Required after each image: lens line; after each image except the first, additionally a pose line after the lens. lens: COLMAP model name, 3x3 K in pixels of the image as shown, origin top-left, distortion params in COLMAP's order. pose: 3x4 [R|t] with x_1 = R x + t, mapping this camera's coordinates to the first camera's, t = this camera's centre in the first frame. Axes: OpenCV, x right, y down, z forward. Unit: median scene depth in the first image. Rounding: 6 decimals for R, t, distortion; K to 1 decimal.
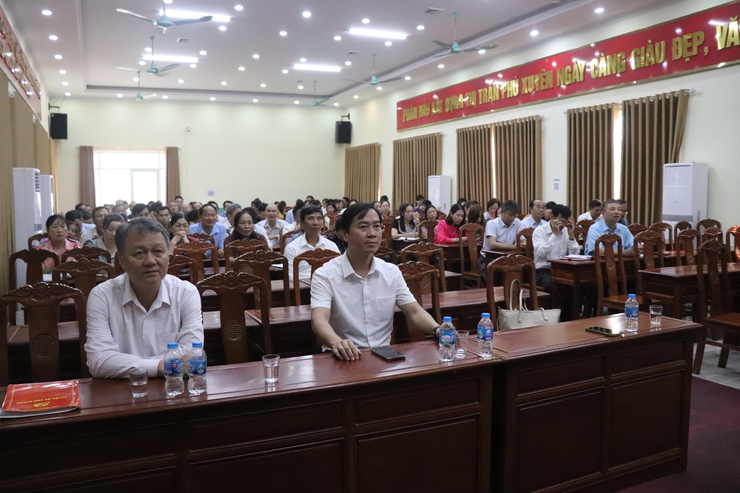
lens RADIAL K [[631.6, 0, 370.0], [0, 631.6, 246.5], [0, 0, 1]] dist [-0.055936, 0.001670]
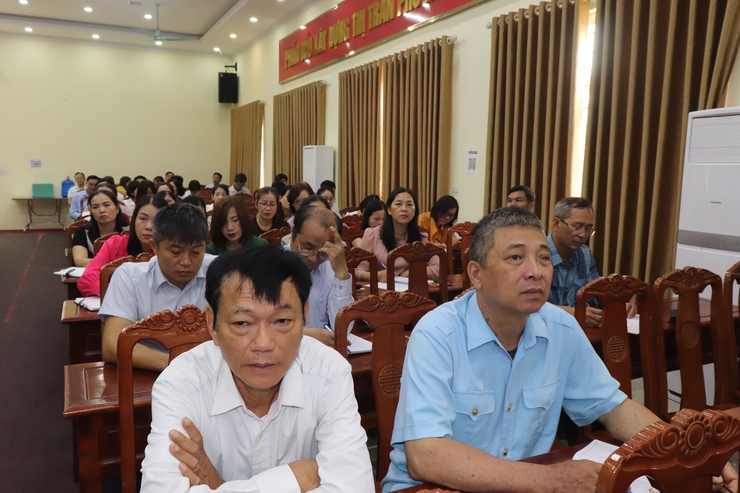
lens RADIAL K [[609.1, 0, 370.0], [0, 609.1, 246.5], [0, 0, 1]] dist [0.030121, -0.002730]
pose [[0.999180, 0.021123, 0.034533, 0.148071], [-0.022373, 0.999094, 0.036216, -0.030736], [-0.033737, -0.036958, 0.998747, 0.358032]]
